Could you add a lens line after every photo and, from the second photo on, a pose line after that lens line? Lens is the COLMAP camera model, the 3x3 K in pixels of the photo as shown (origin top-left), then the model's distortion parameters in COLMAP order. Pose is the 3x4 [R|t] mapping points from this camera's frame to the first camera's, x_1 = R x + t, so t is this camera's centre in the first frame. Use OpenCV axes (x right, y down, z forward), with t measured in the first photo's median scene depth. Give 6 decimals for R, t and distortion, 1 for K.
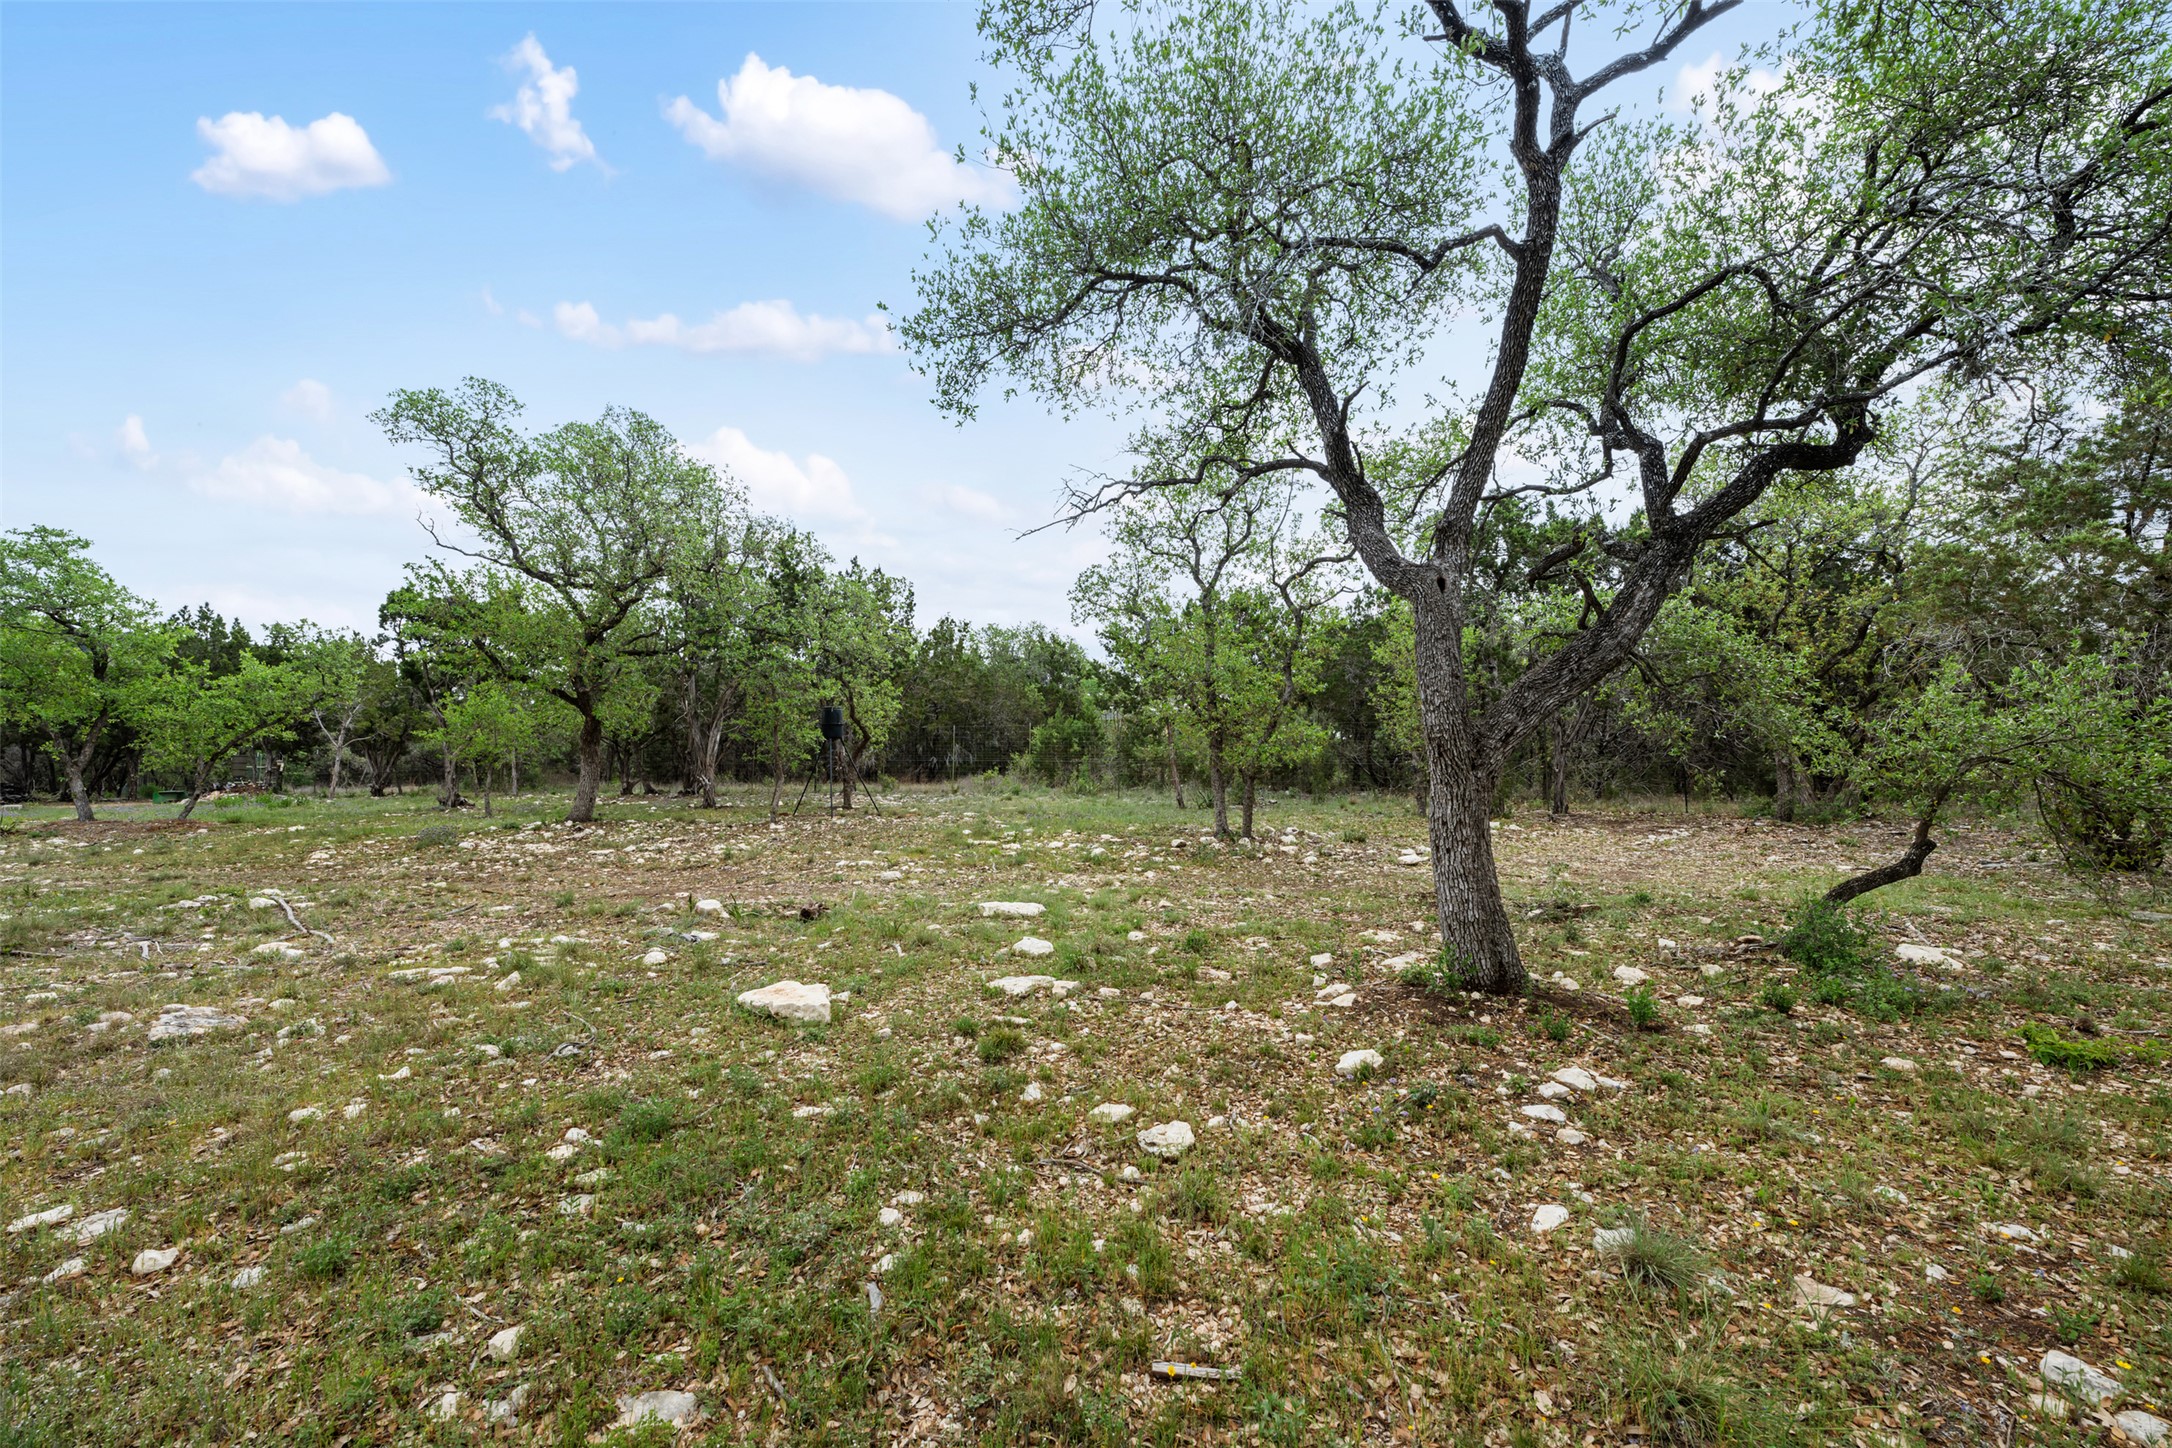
lens RADIAL K [[903.7, 0, 1086.0], [0, 903.7, 724.0], [0, 0, 1]] dist [-0.000253, -0.000026]
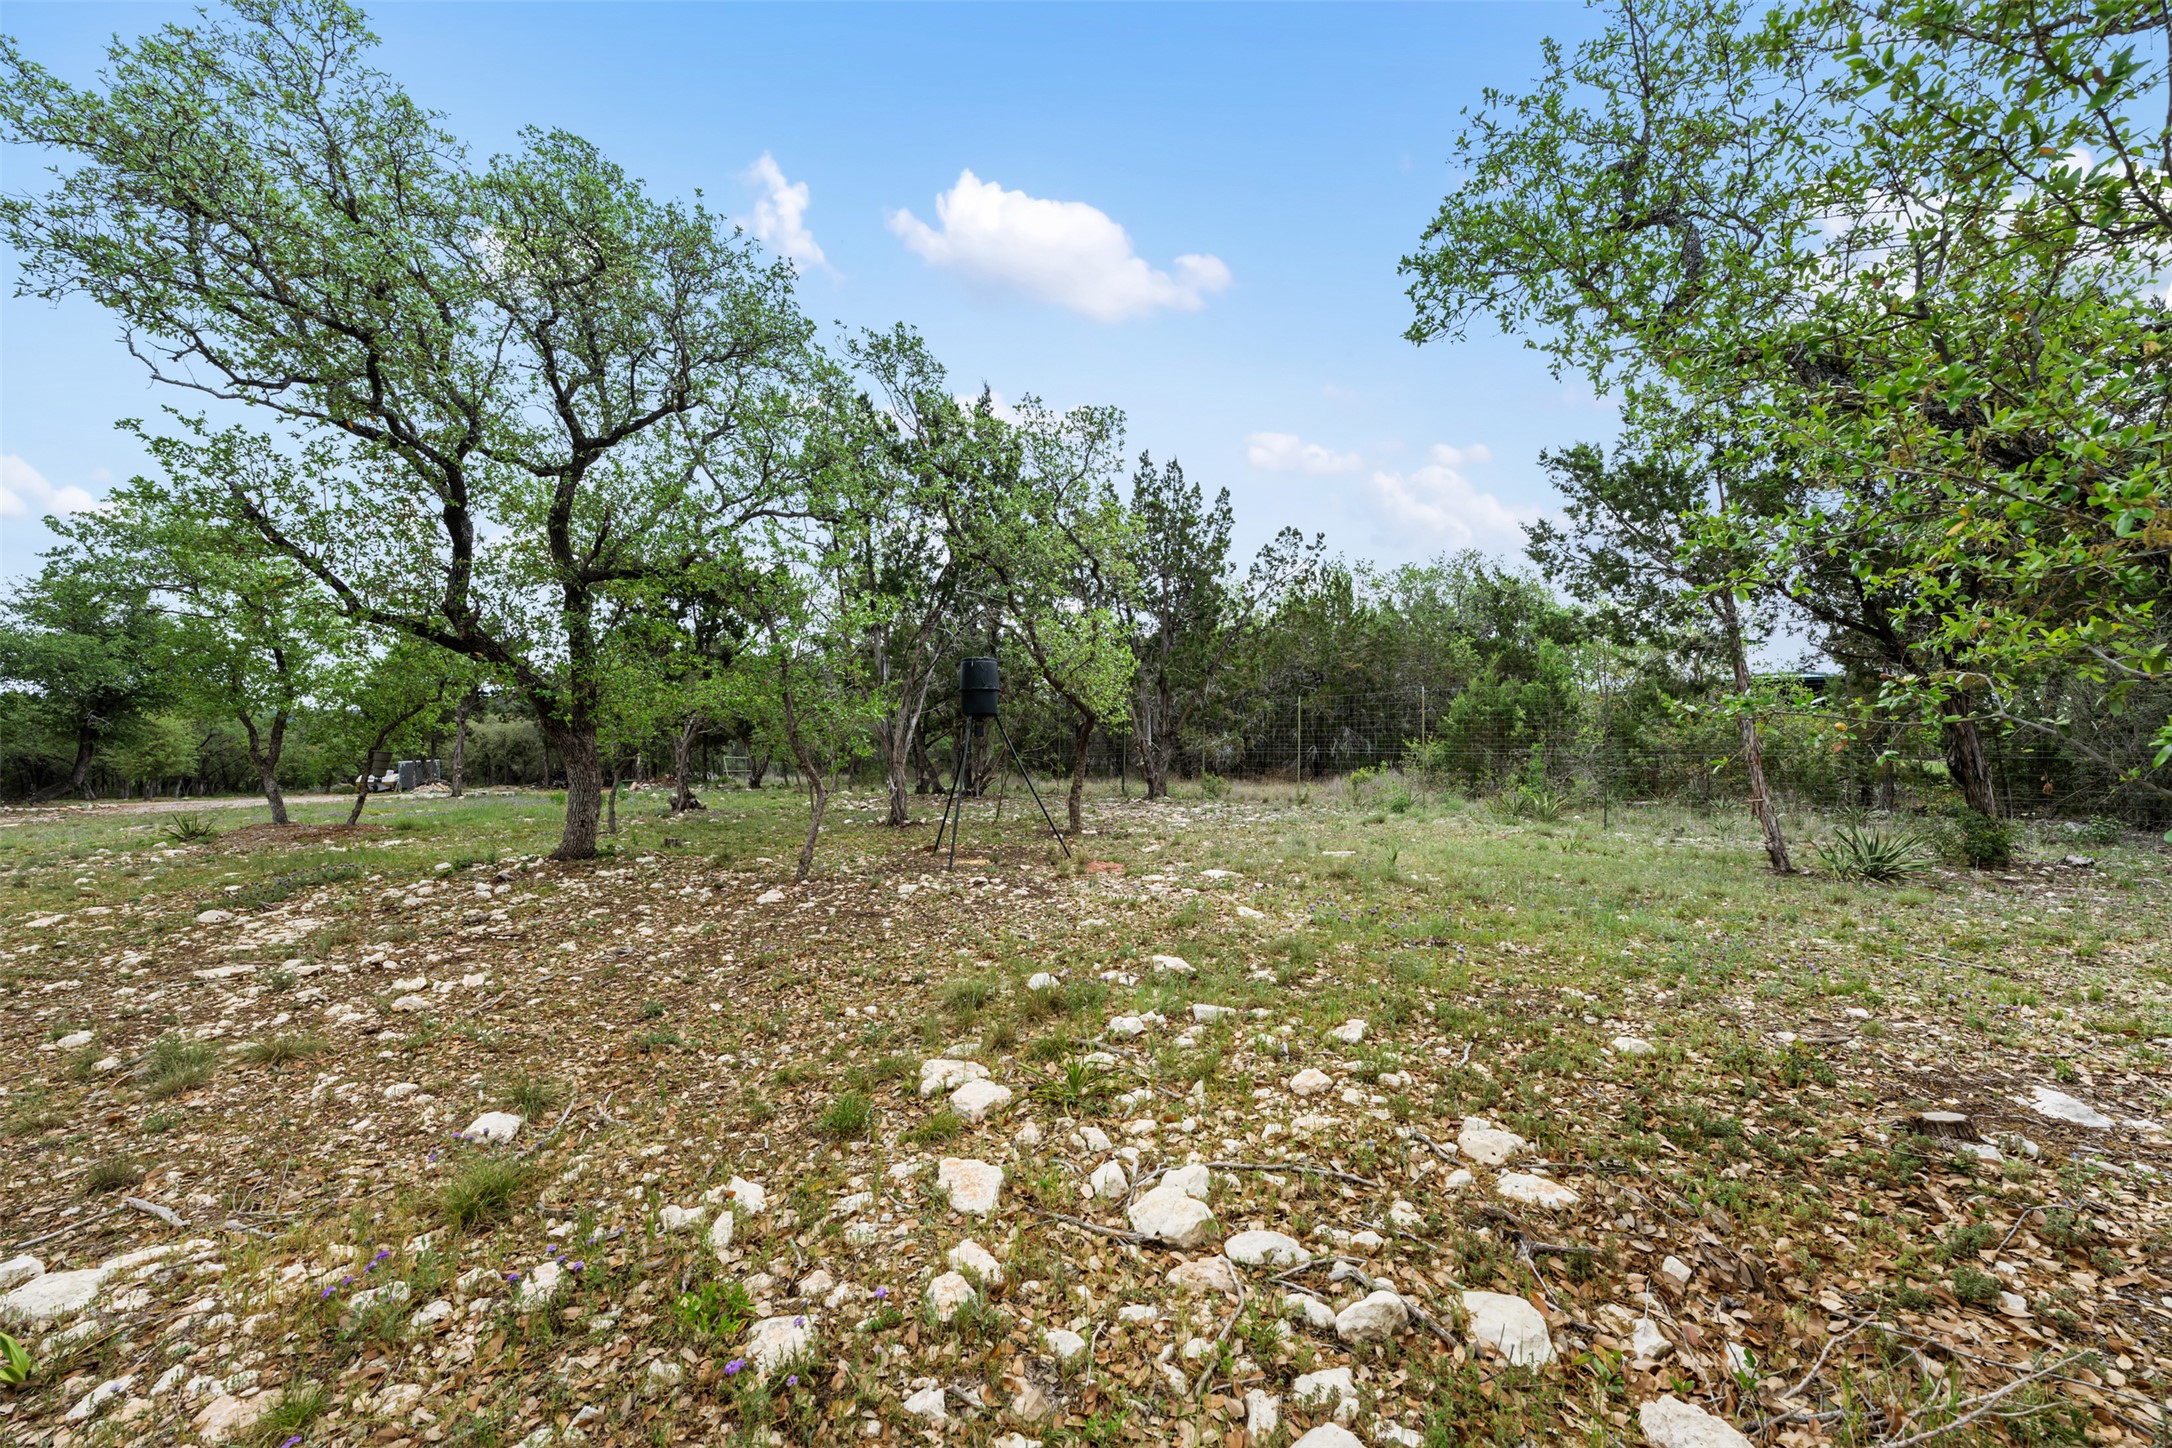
lens RADIAL K [[903.7, 0, 1086.0], [0, 903.7, 724.0], [0, 0, 1]] dist [-0.000253, -0.000026]
pose [[0.881772, -0.006732, -0.471628, 0.015437], [0.012104, 0.999892, 0.008358, 0.013846], [0.471520, -0.013078, 0.881758, 0.350049]]
